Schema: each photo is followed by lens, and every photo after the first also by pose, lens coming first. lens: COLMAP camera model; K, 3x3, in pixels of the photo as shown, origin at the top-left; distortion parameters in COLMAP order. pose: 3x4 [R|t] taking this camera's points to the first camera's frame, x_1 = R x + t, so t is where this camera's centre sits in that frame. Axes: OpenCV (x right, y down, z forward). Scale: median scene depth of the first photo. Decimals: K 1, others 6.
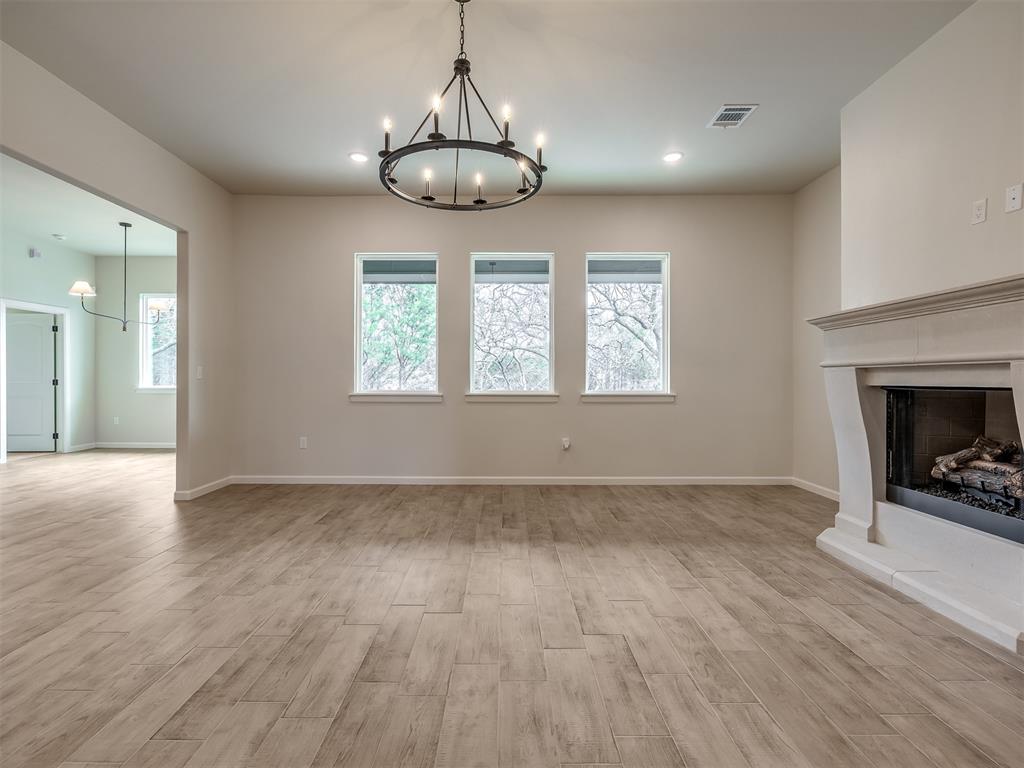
lens RADIAL K [[491.3, 0, 496.4], [0, 491.3, 374.0], [0, 0, 1]] dist [-0.004446, 0.001852]
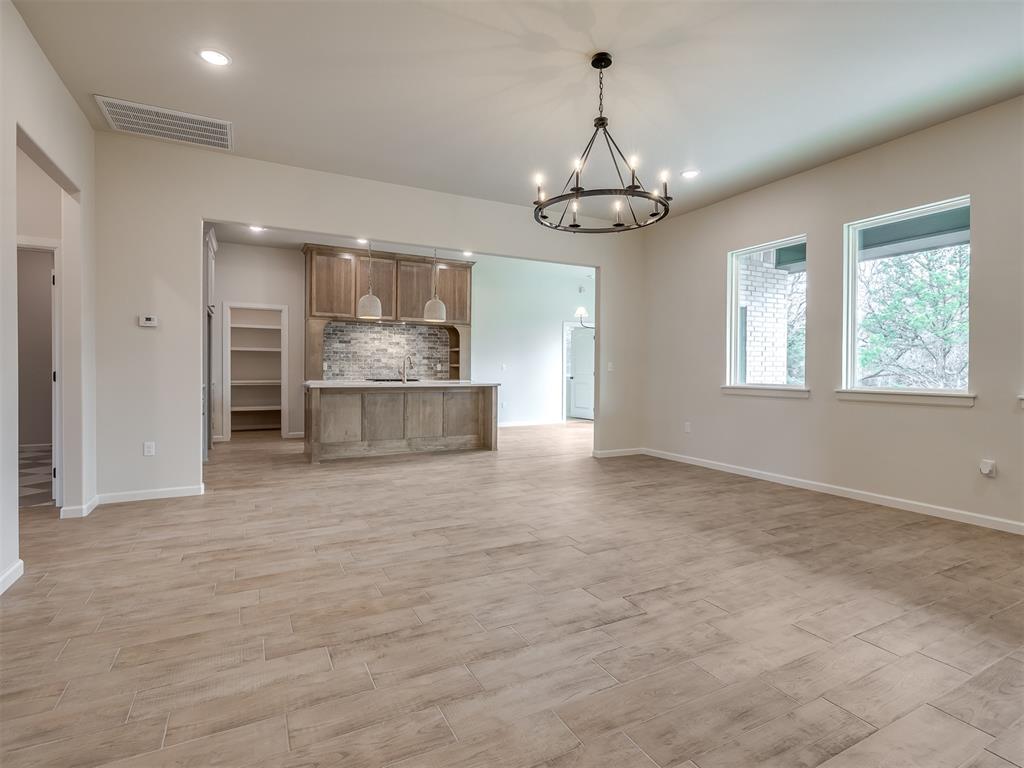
lens RADIAL K [[506.4, 0, 521.1], [0, 506.4, 362.9], [0, 0, 1]] dist [0.008703, -0.006336]
pose [[0.481251, -0.014925, -0.876456, 0.880376], [0.001772, 0.999870, -0.016053, 0.016515], [0.876581, 0.006173, 0.481214, 0.200484]]
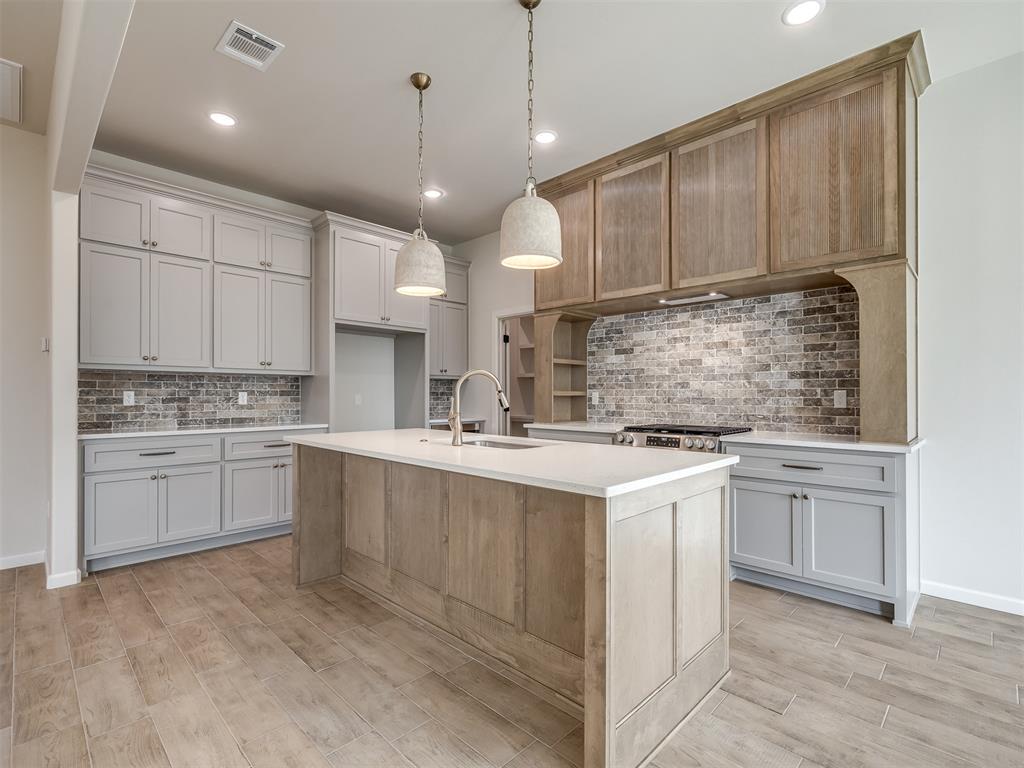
lens RADIAL K [[491.3, 0, 520.4], [0, 491.3, 393.0], [0, 0, 1]] dist [-0.004446, 0.001852]
pose [[-0.691808, -0.005759, -0.722059, -1.022076], [0.002992, 0.999937, -0.010842, -0.013523], [0.722075, -0.009660, -0.691747, 1.659303]]
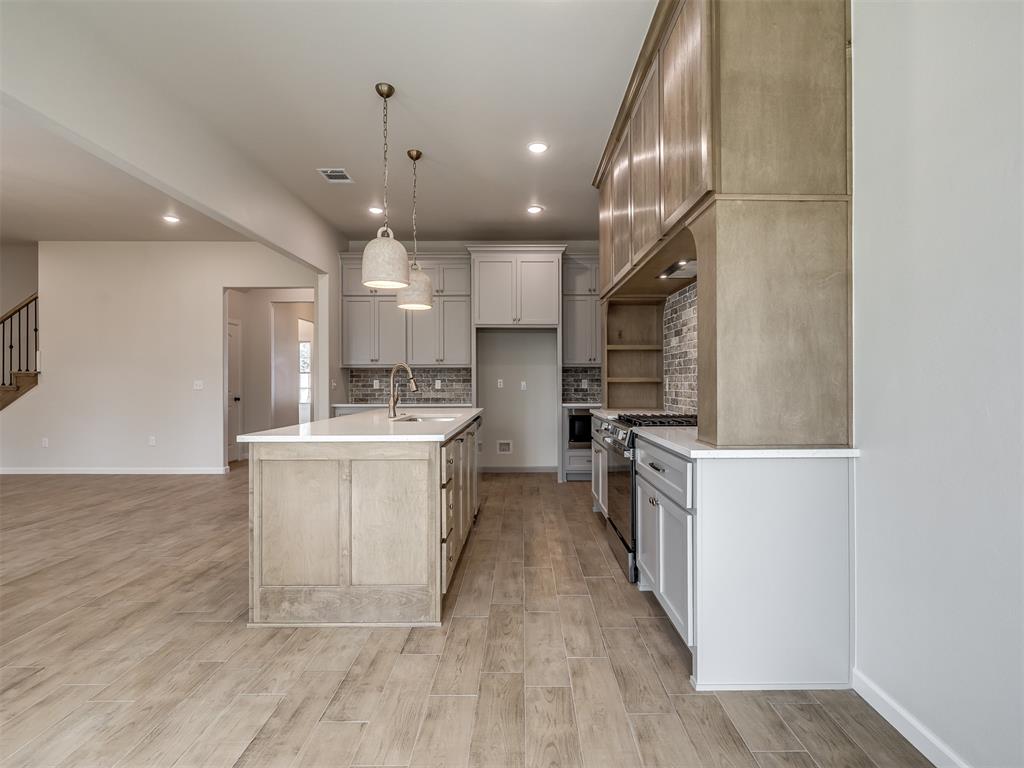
lens RADIAL K [[491.3, 0, 524.4], [0, 491.3, 380.7], [0, 0, 1]] dist [-0.004446, 0.001852]
pose [[-0.999929, 0.000128, -0.011956, -1.972967], [0.000253, 0.999946, -0.010430, -0.009537], [0.011955, -0.010433, -0.999874, 2.259829]]
